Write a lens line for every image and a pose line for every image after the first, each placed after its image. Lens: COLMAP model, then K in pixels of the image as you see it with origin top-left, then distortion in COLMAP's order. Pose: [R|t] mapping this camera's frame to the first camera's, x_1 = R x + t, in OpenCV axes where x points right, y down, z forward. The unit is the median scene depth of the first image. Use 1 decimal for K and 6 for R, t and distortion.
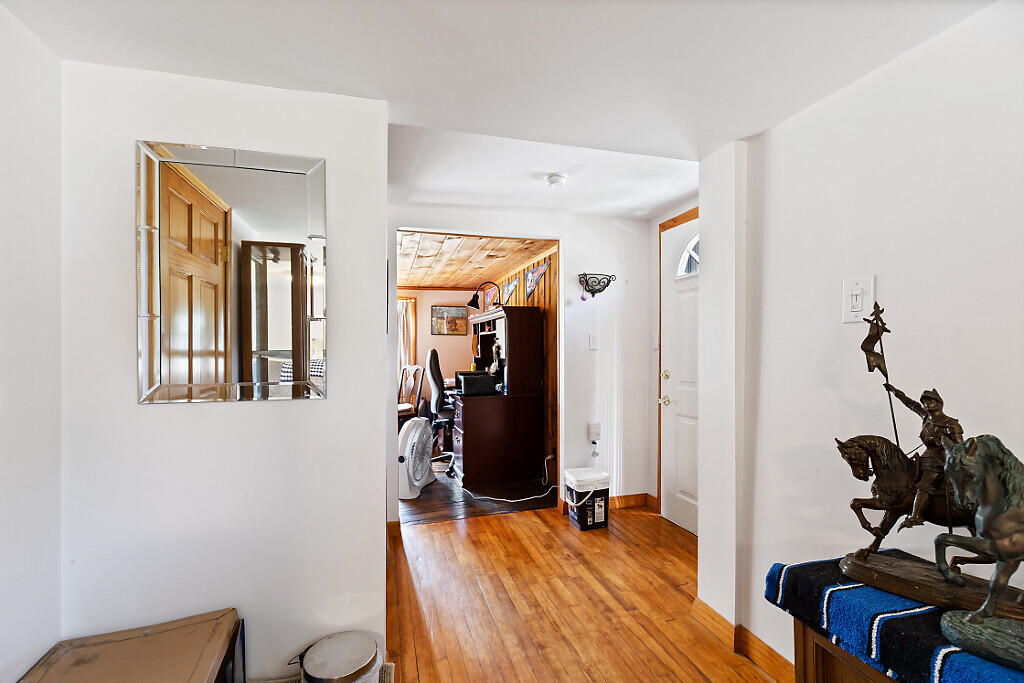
lens RADIAL K [[472.8, 0, 513.7], [0, 472.8, 345.5], [0, 0, 1]] dist [-0.001027, -0.000136]
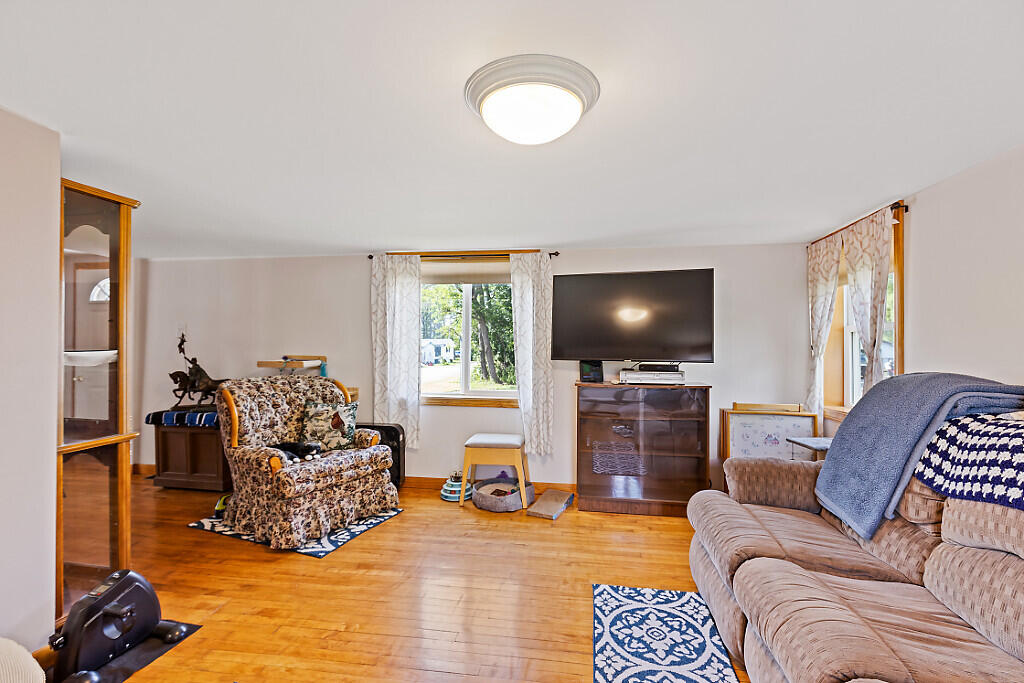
lens RADIAL K [[472.8, 0, 516.9], [0, 472.8, 341.5], [0, 0, 1]] dist [-0.001027, -0.000136]
pose [[0.407558, 0.002710, 0.913175, -1.439164], [-0.000448, 0.999996, -0.002768, -0.023380], [-0.913179, 0.000719, 0.407558, -2.742808]]
